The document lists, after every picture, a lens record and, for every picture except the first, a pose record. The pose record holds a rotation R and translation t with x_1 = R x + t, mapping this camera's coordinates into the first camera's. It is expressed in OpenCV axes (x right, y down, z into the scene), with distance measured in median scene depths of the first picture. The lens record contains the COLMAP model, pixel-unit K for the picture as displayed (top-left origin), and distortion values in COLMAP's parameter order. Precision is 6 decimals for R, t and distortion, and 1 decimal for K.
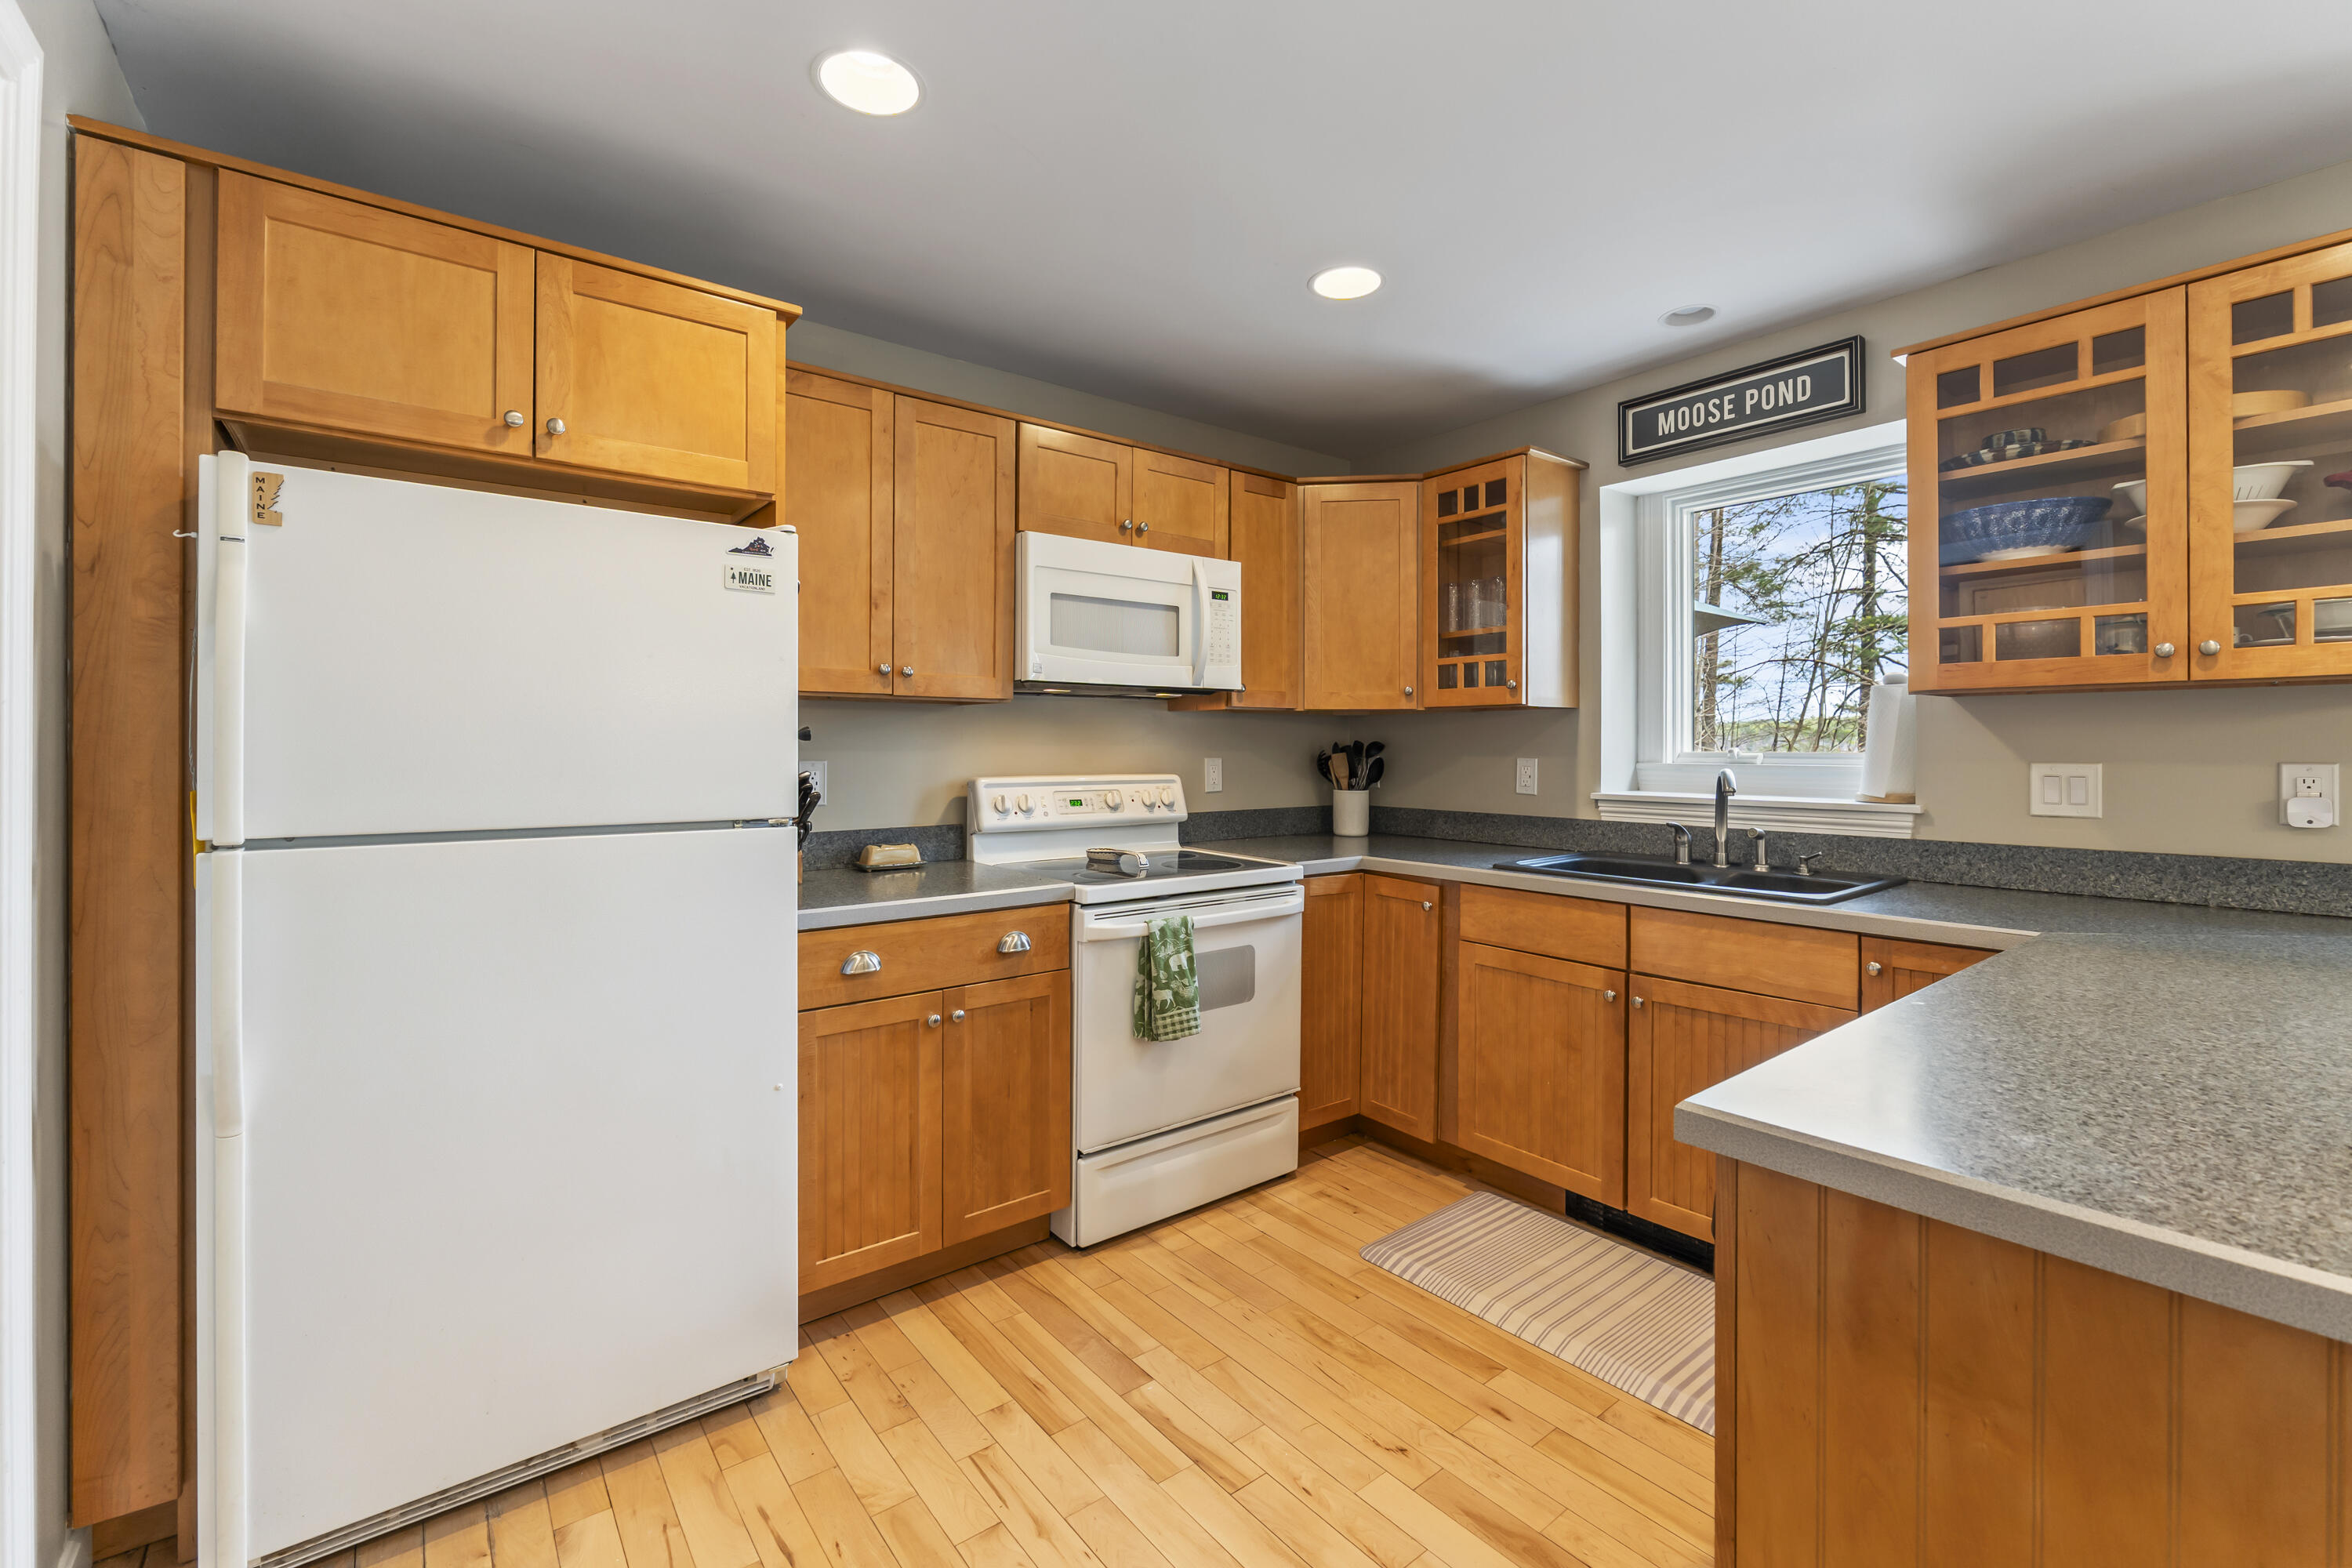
lens RADIAL K [[998.5, 0, 1182.8], [0, 998.5, 749.2], [0, 0, 1]] dist [-0.002106, -0.000458]
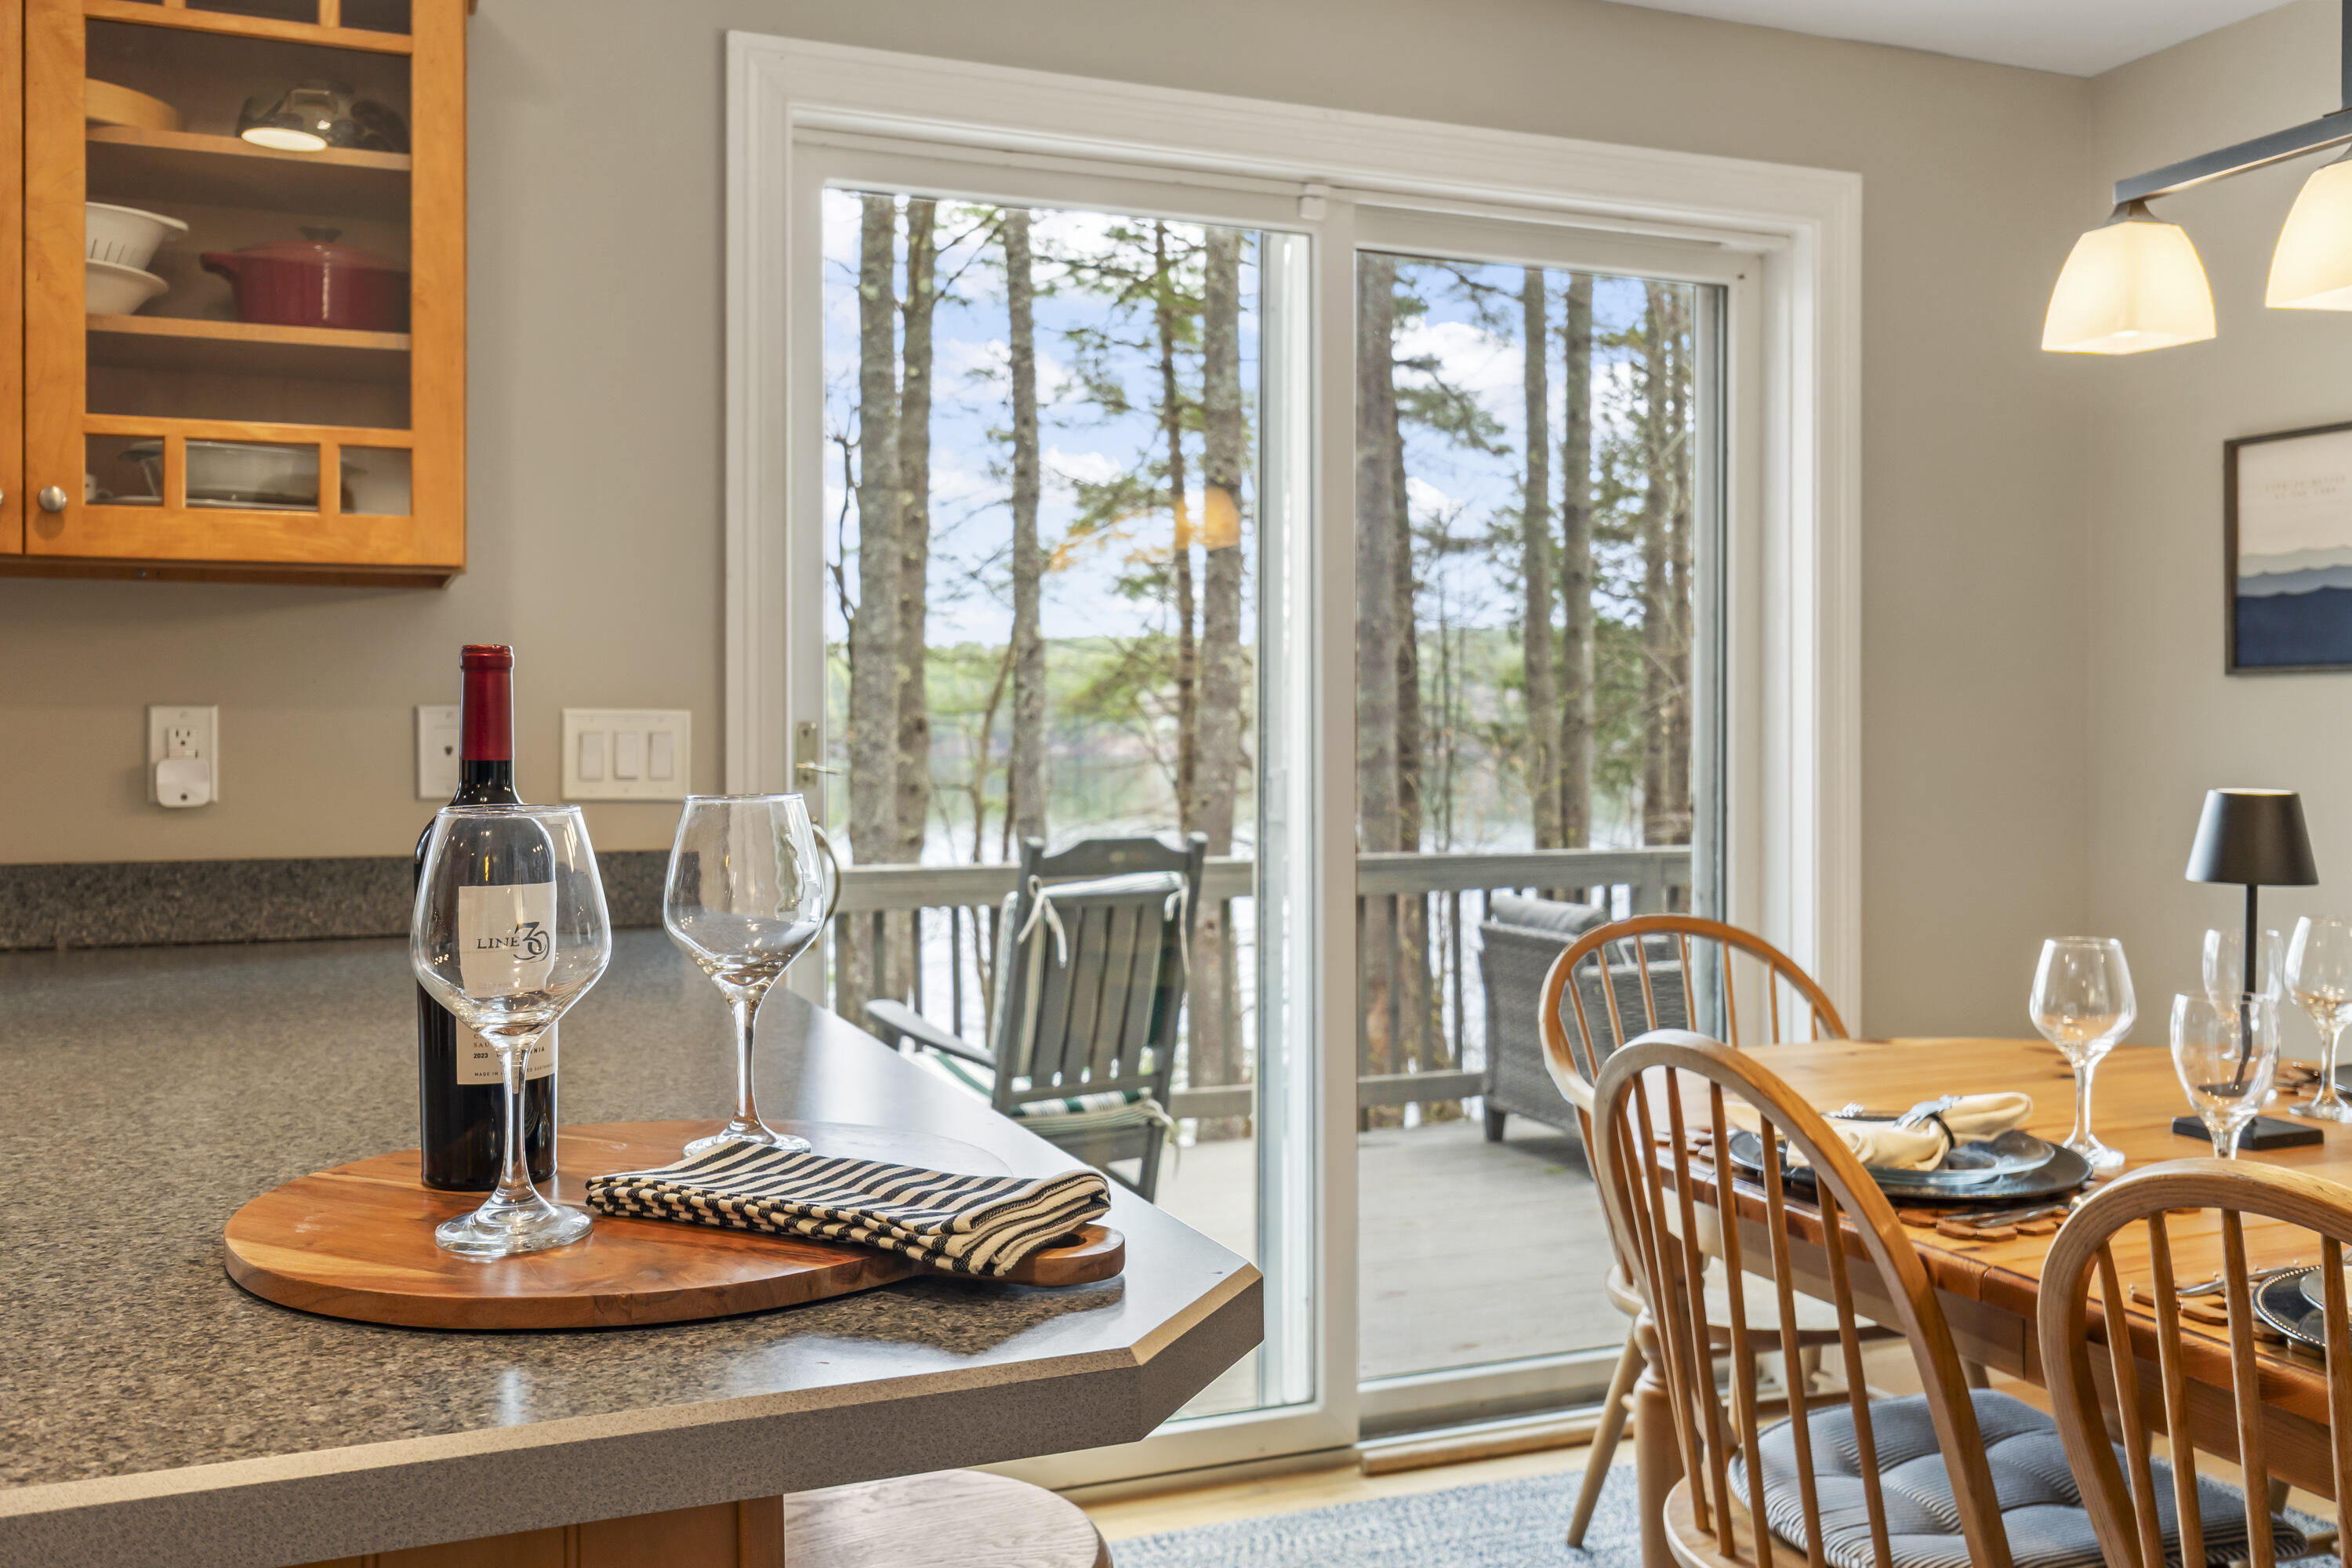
lens RADIAL K [[1965.6, 0, 1176.0], [0, 1965.6, 784.0], [0, 0, 1]] dist [-0.002452, -0.001722]
pose [[0.269092, -0.007305, 0.963087, 0.102547], [-0.004583, 0.999950, 0.008865, 0.052027], [-0.963103, -0.006799, 0.269046, 0.058244]]
